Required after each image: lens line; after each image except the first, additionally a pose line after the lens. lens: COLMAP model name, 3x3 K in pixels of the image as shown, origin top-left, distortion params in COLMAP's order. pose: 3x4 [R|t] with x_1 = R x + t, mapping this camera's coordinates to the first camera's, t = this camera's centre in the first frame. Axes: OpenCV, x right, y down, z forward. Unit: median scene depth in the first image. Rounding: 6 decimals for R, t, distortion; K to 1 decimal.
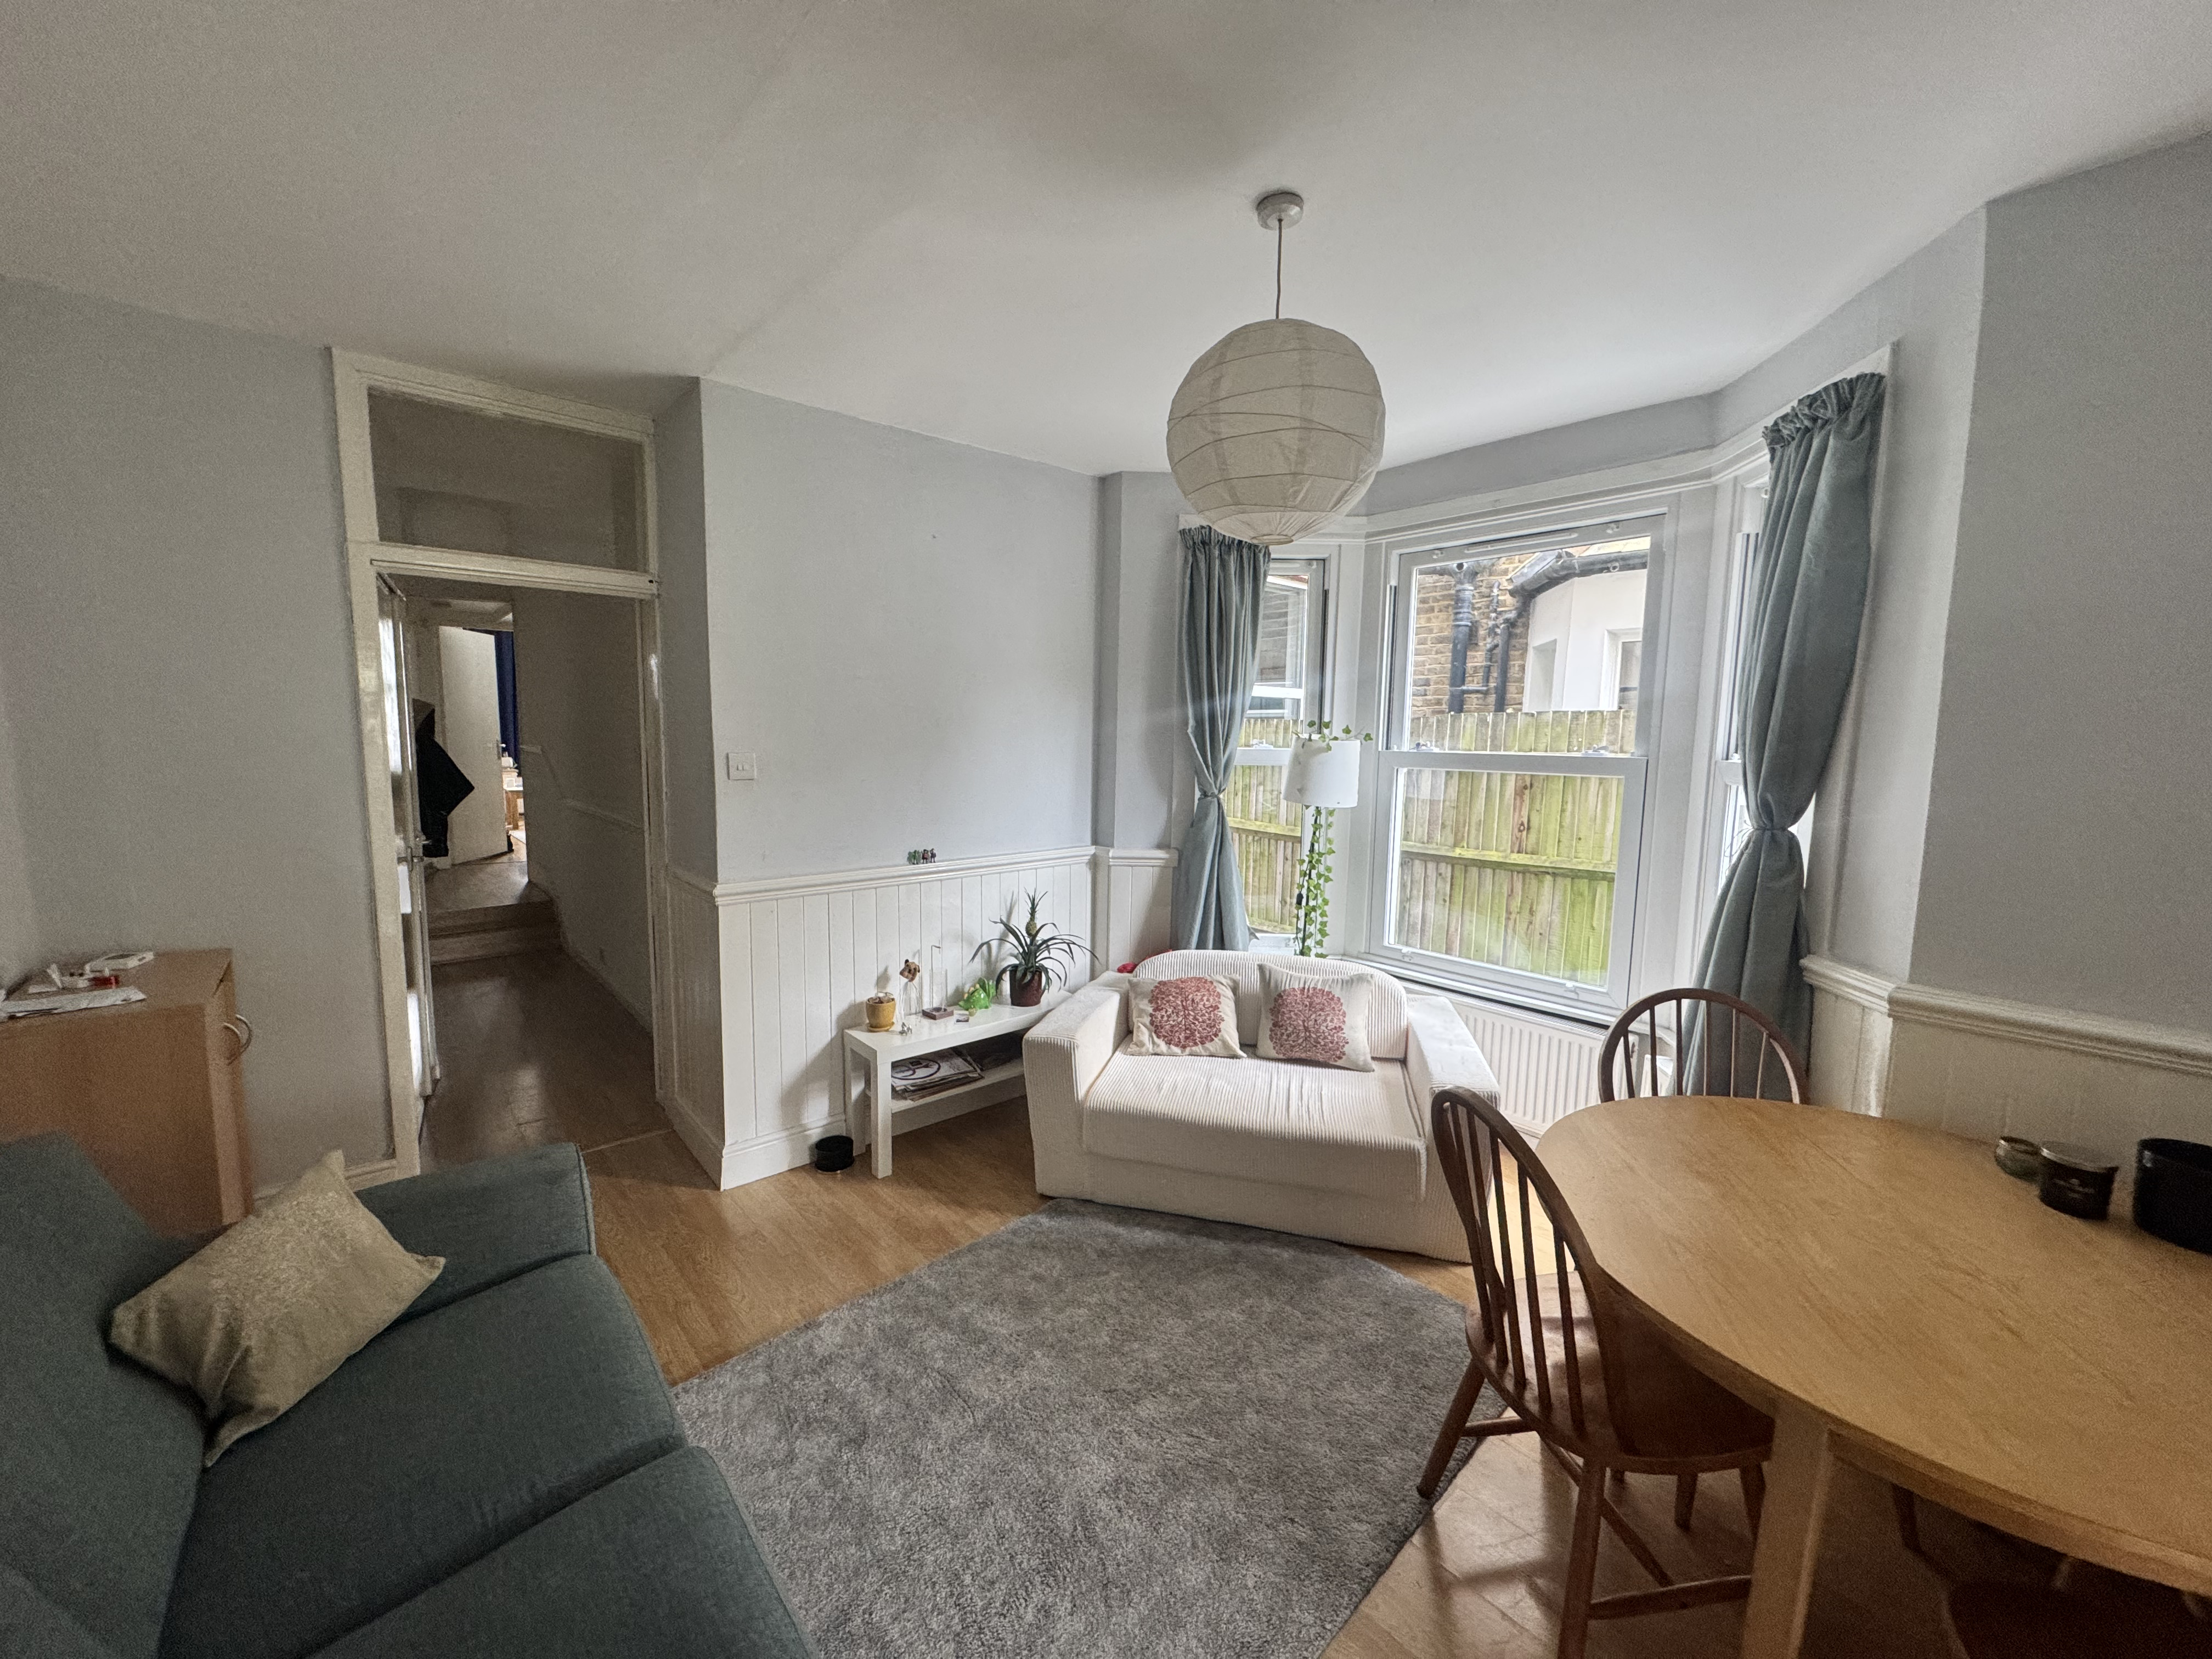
lens RADIAL K [[826.7, 0, 1106.0], [0, 826.7, 829.5], [0, 0, 1]] dist [0.000857, 0.000051]
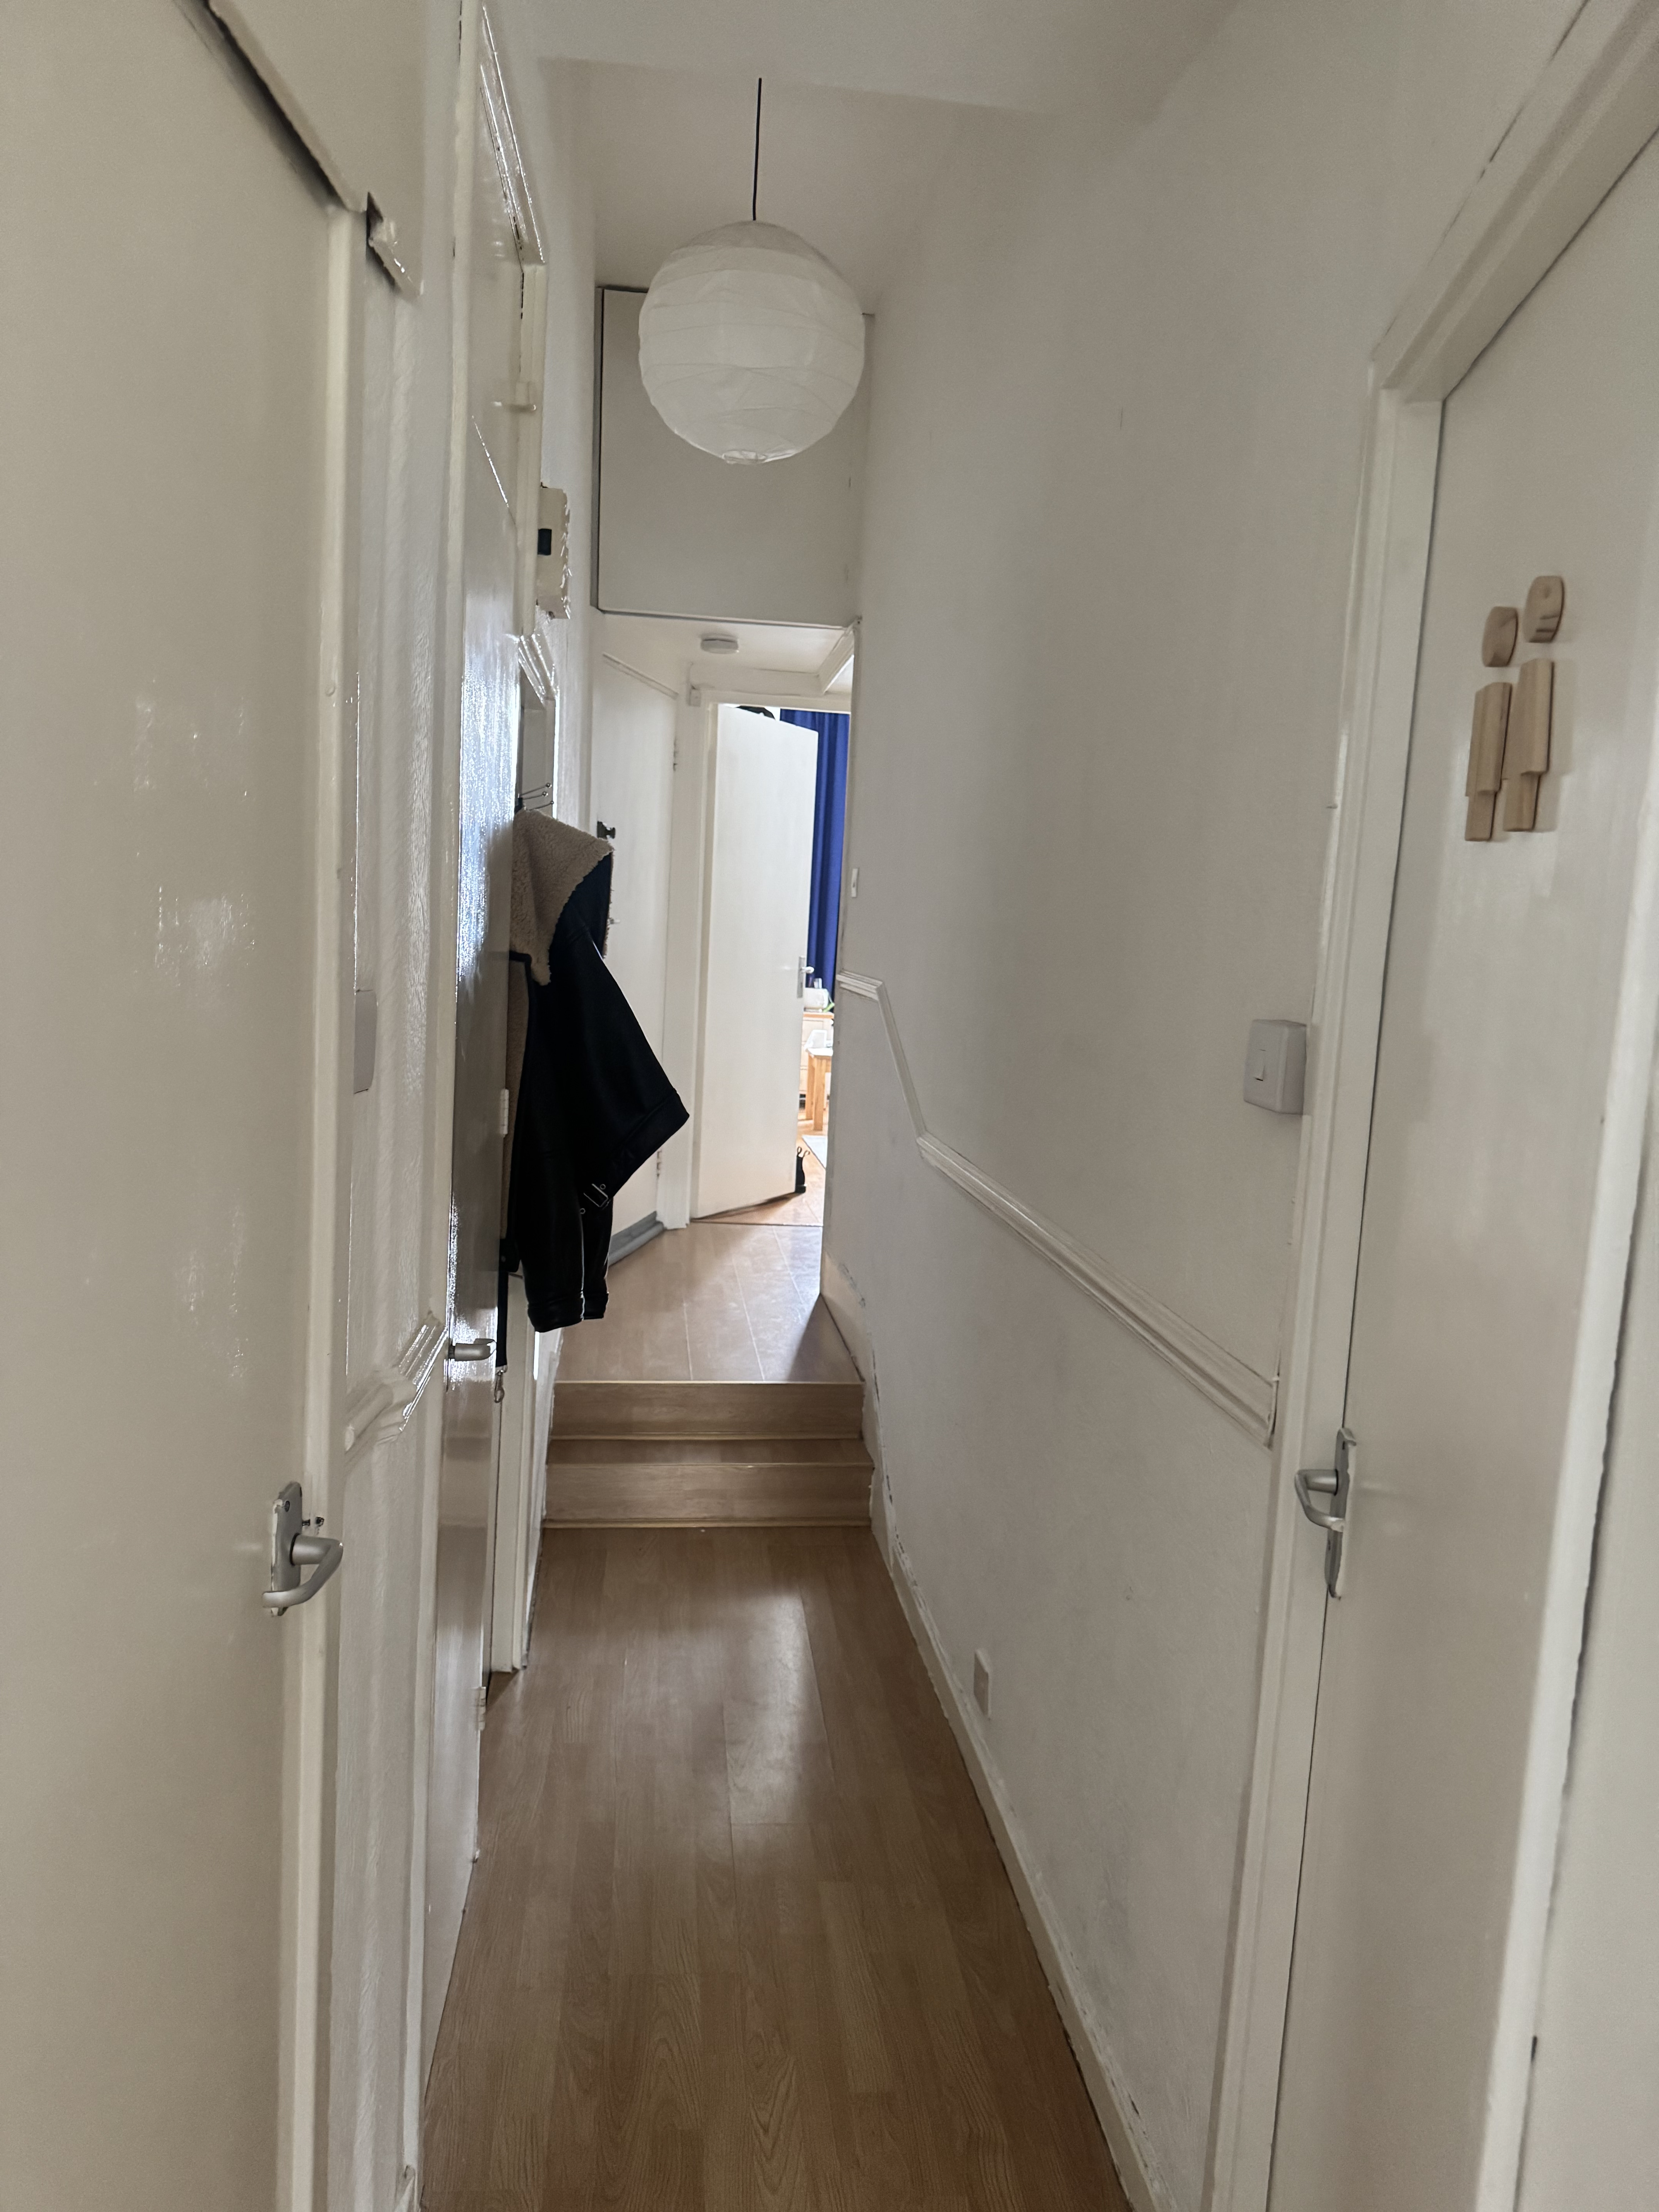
lens RADIAL K [[1449.2, 0, 829.5], [0, 1449.2, 1106.0], [0, 0, 1]] dist [0.065715, -0.000335]
pose [[0.810998, 0.089245, -0.578202, -0.264766], [-0.100143, 0.994887, 0.013097, -0.040931], [0.576415, 0.047281, 0.815788, 0.381122]]
